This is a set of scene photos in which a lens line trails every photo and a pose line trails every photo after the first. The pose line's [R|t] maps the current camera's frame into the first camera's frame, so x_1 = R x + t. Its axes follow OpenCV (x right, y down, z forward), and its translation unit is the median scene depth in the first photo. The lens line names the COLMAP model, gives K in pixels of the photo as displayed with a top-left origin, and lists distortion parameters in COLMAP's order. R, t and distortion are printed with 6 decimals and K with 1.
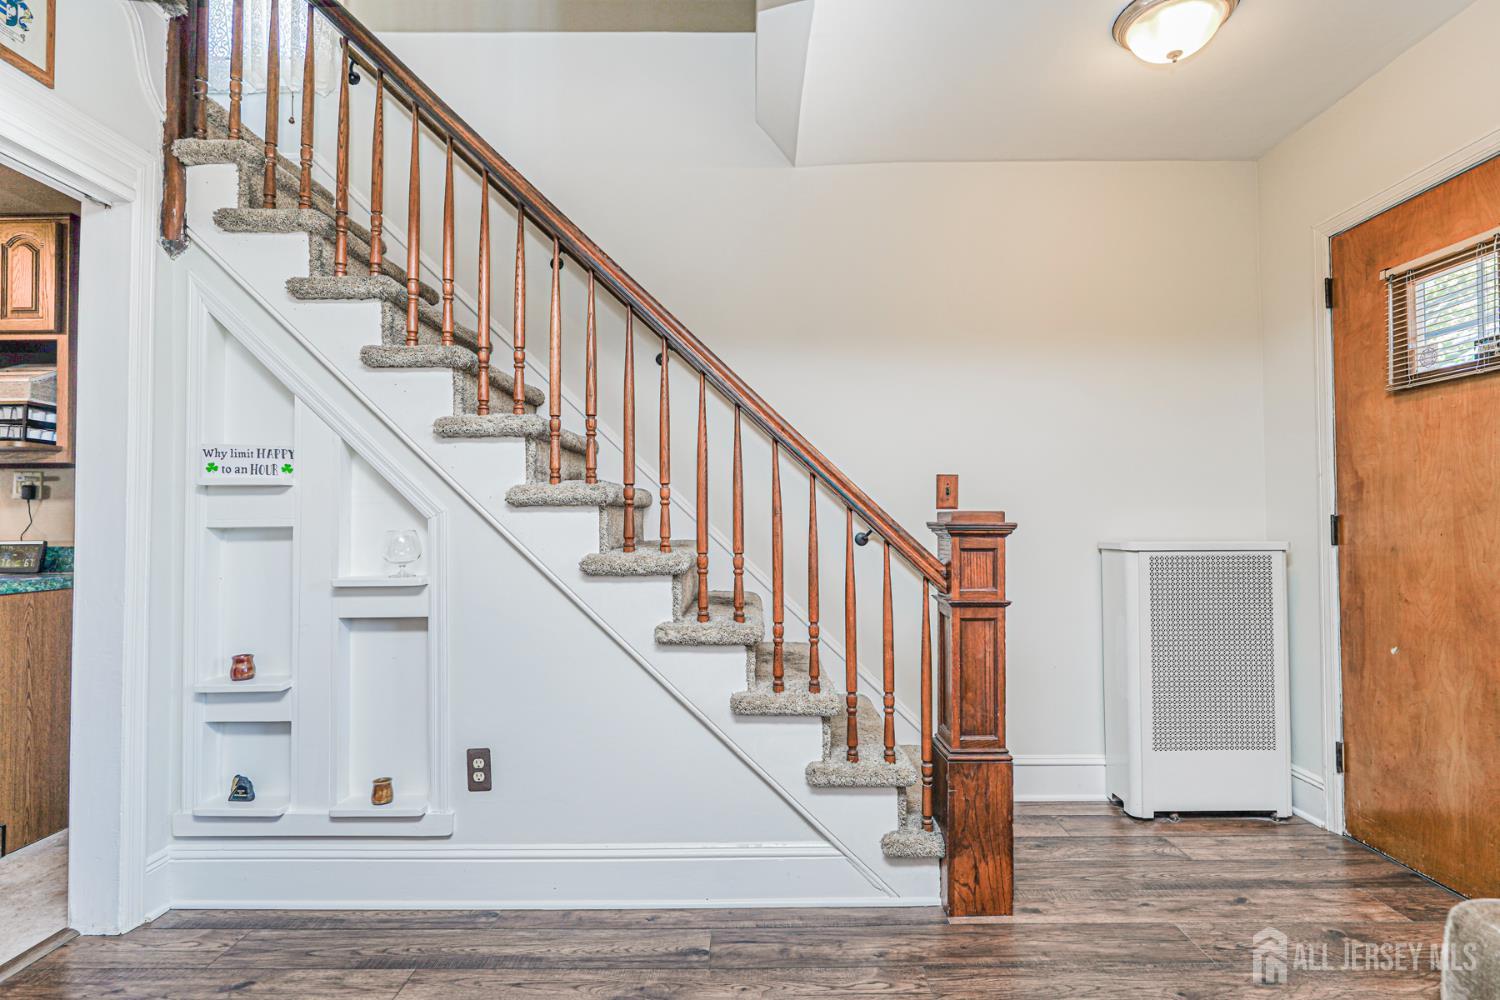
lens RADIAL K [[756.2, 0, 748.9], [0, 756.2, 504.7], [0, 0, 1]] dist [-0.003423, 0.002485]
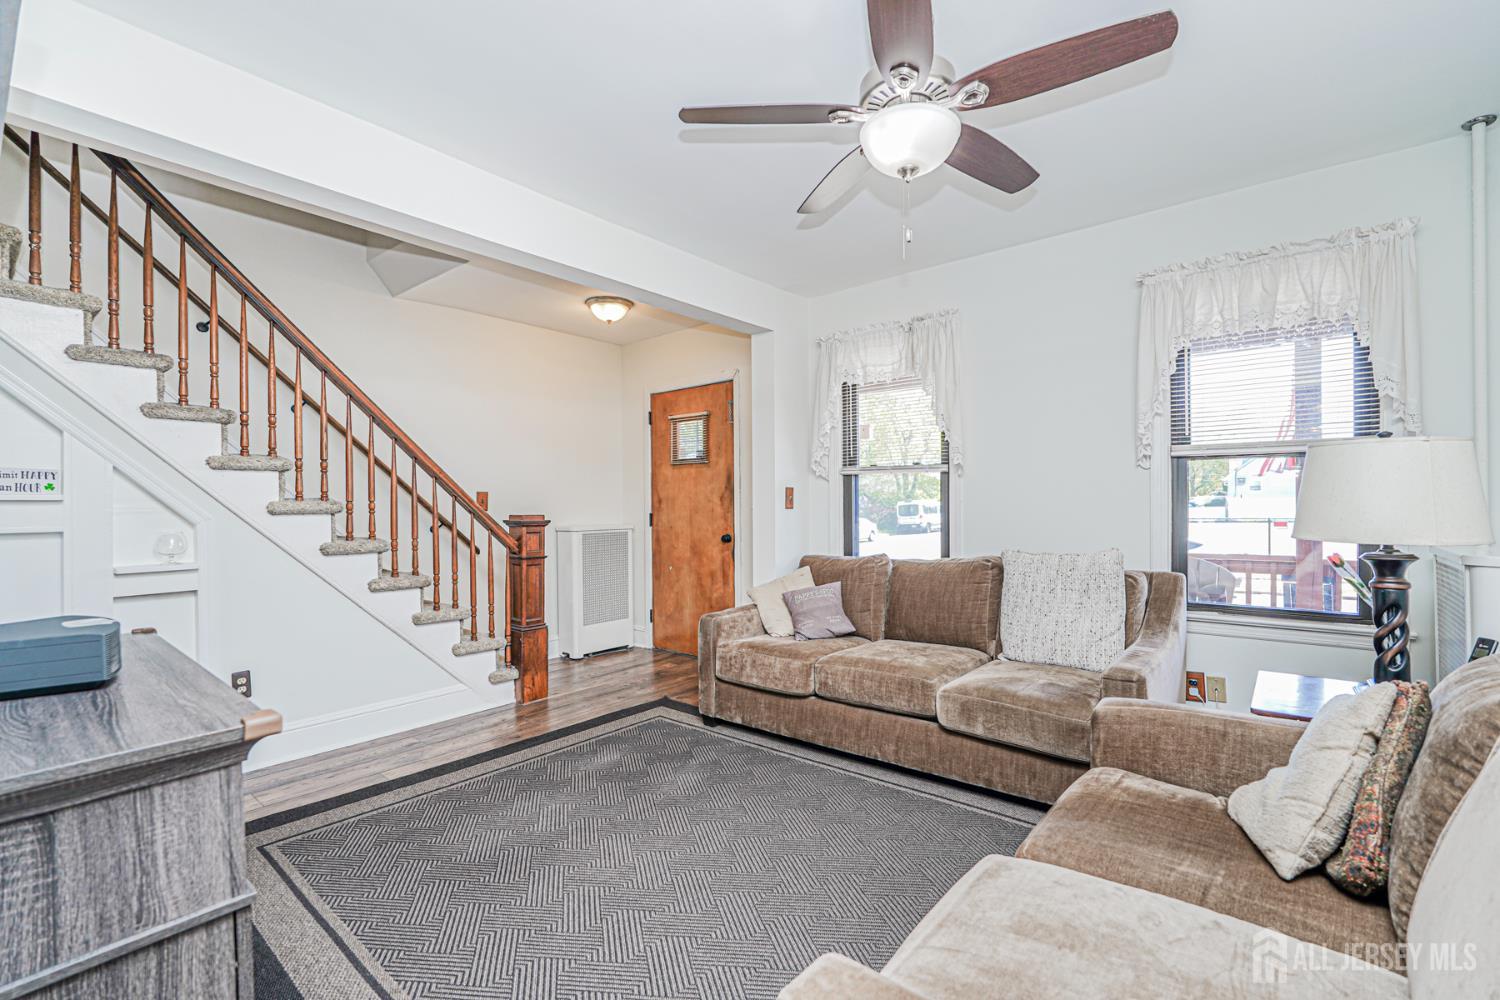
lens RADIAL K [[659.6, 0, 743.9], [0, 659.6, 503.9], [0, 0, 1]] dist [-0.014065, 0.004732]
pose [[0.644228, 0.001295, 0.764832, -0.721538], [-0.013489, 0.999862, 0.009669, -0.047034], [-0.764714, -0.016545, 0.644157, -0.644696]]
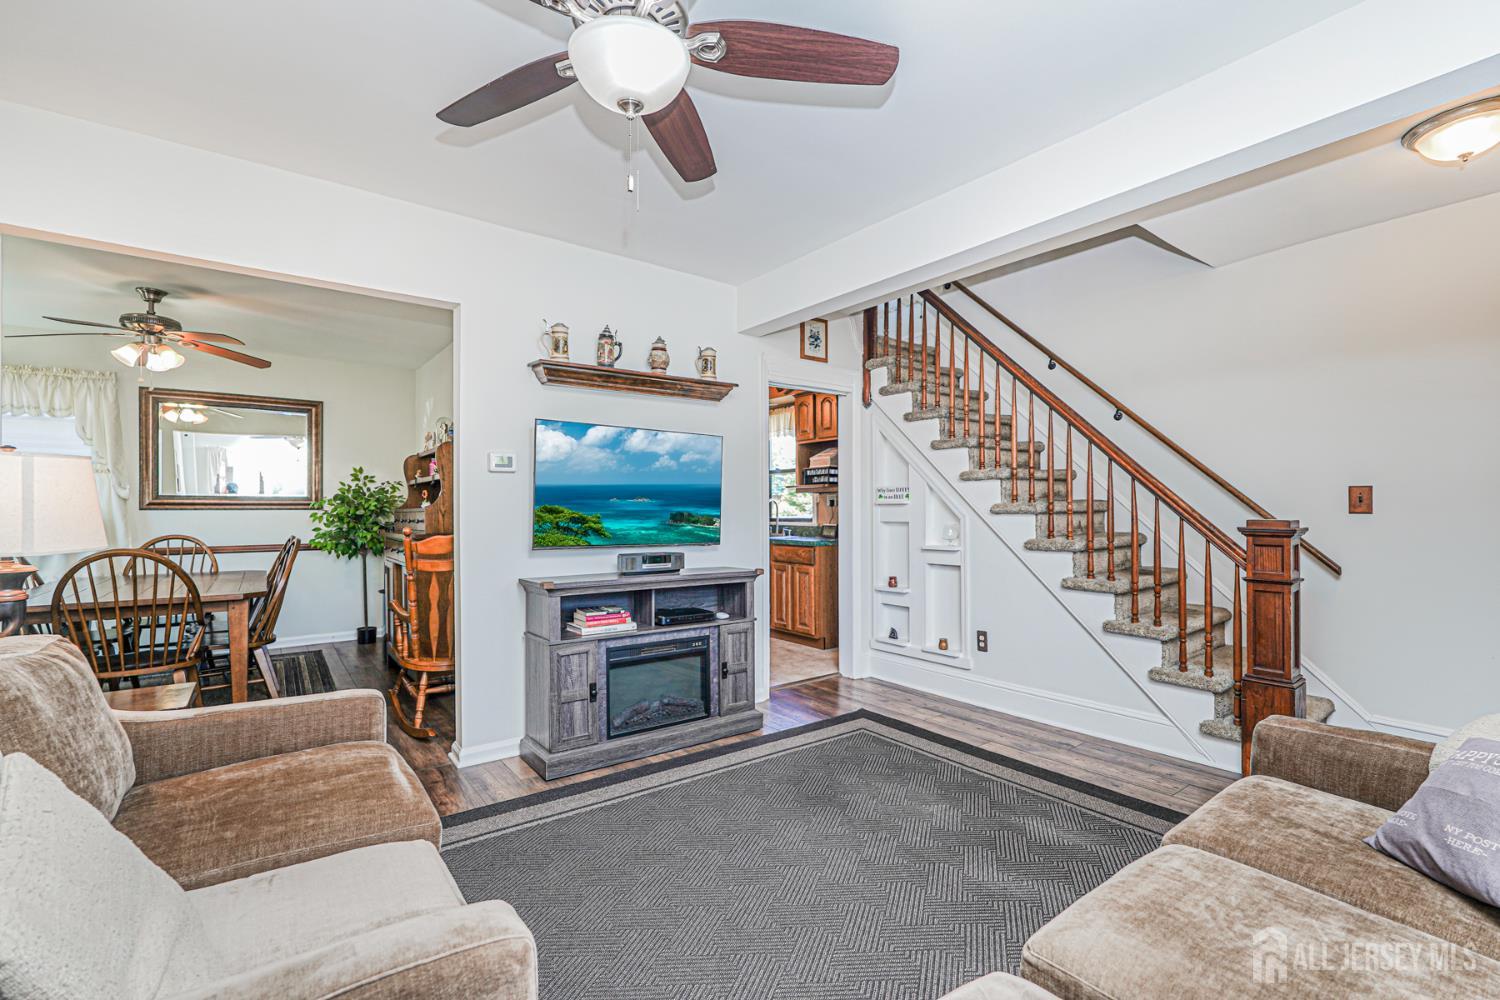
lens RADIAL K [[659.6, 0, 746.7], [0, 659.6, 505.2], [0, 0, 1]] dist [-0.014065, 0.004732]
pose [[0.605337, -0.001448, -0.795968, 0.685084], [0.018894, 0.999743, 0.012550, -0.055074], [0.795745, -0.022636, 0.605209, -0.591274]]
